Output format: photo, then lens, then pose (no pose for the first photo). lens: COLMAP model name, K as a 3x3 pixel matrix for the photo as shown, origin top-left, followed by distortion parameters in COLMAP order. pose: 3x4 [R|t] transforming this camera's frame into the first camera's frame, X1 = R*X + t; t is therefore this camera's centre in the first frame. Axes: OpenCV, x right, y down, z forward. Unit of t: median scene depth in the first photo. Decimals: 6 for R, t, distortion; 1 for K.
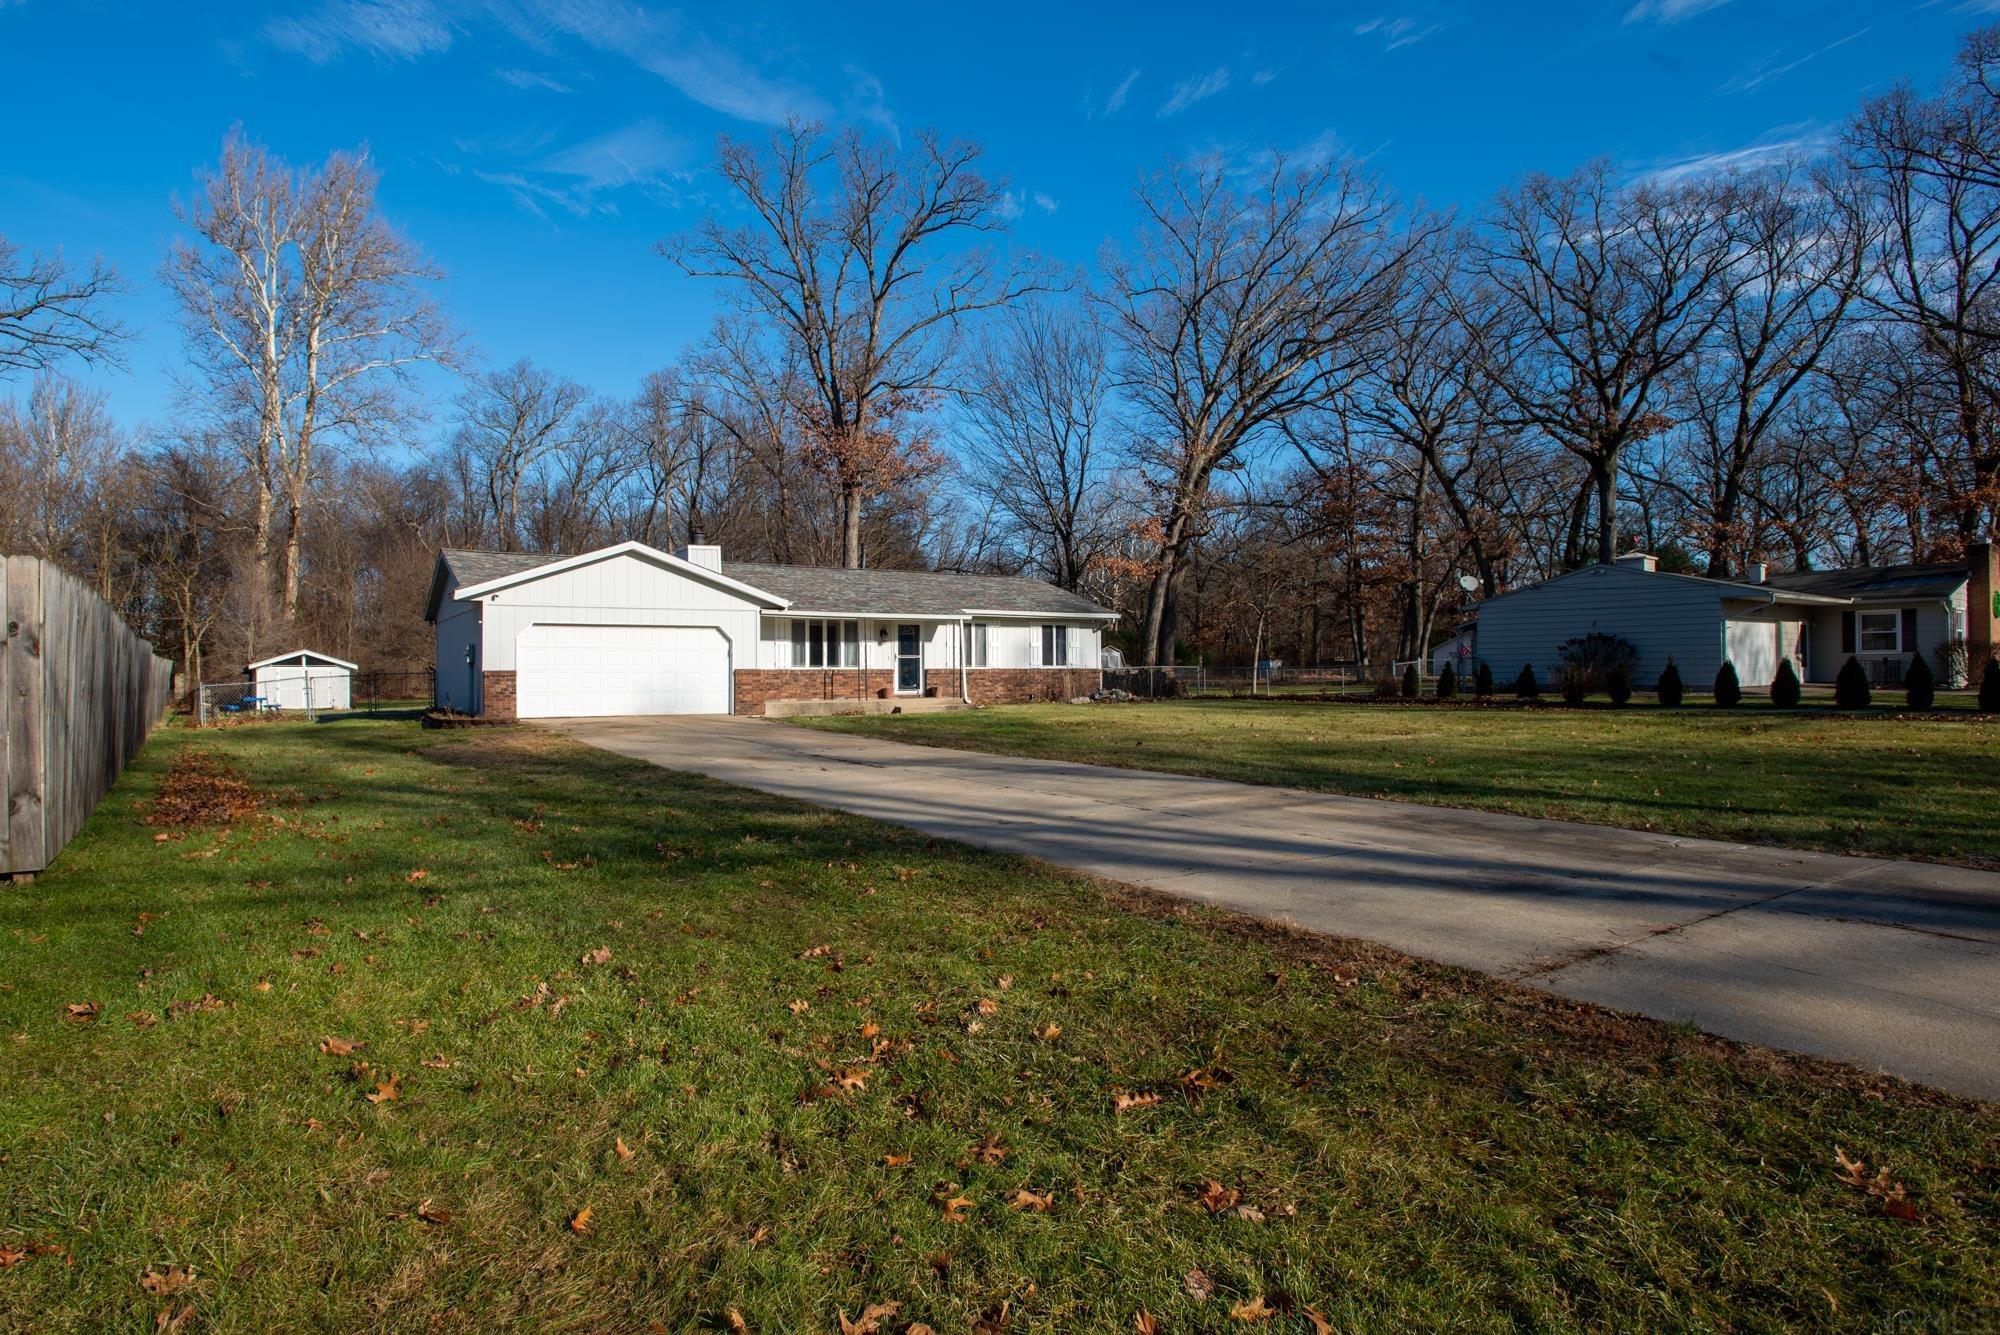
lens RADIAL K [[971.1, 0, 996.4], [0, 971.1, 661.4], [0, 0, 1]] dist [-0.028638, -0.000436]
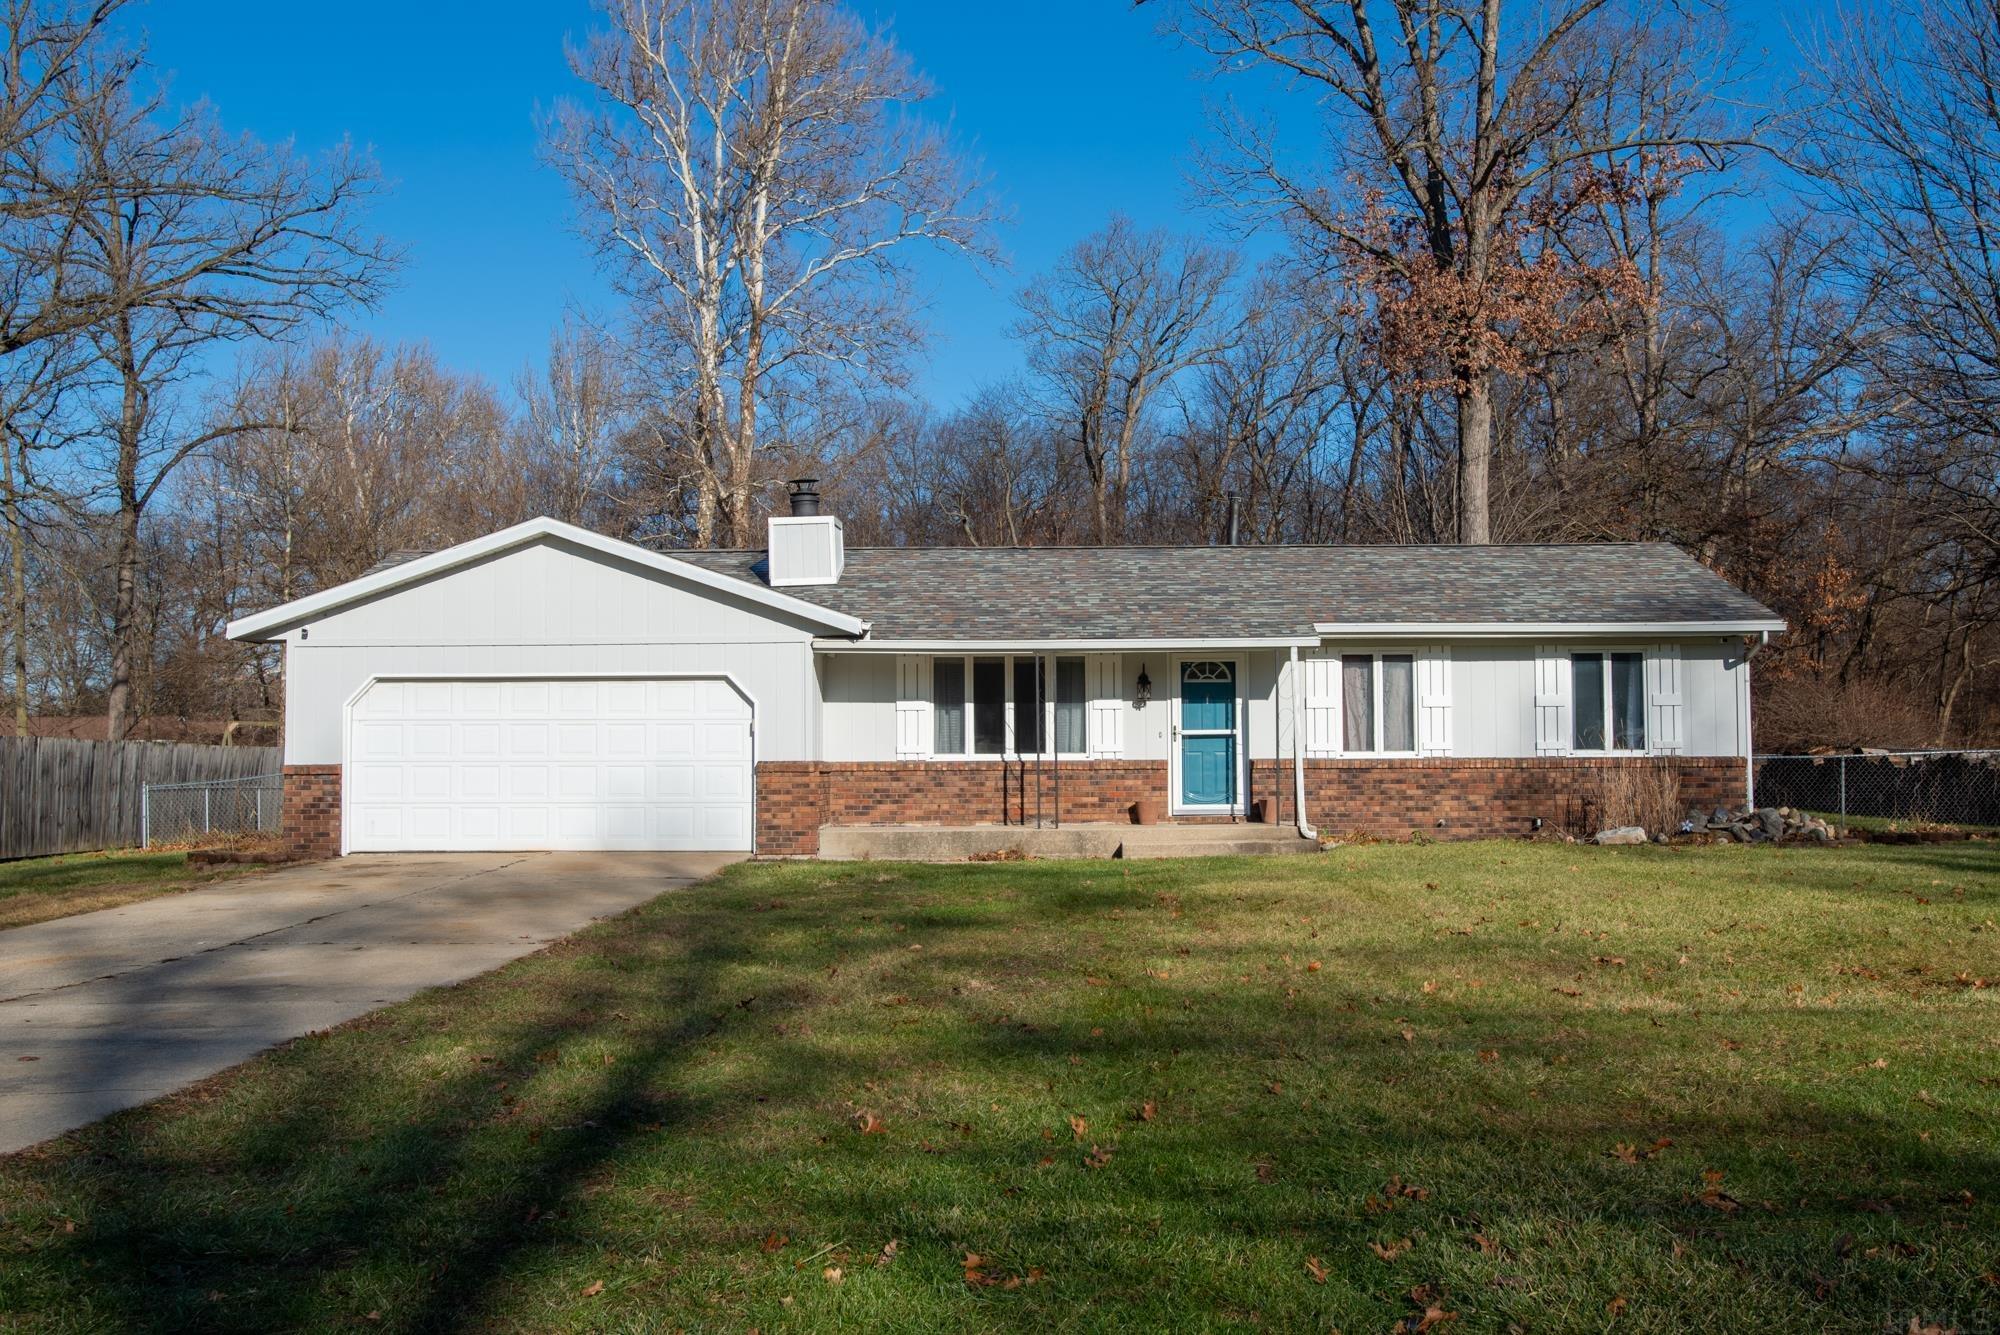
lens RADIAL K [[1858.4, 0, 999.9], [0, 1858.4, 665.1], [0, 0, 1]] dist [0.006413, 0.000000]
pose [[0.864390, -0.025729, -0.502163, 0.273643], [0.006370, 0.999170, -0.040229, -0.001876], [0.502781, 0.031574, 0.863837, 0.208203]]
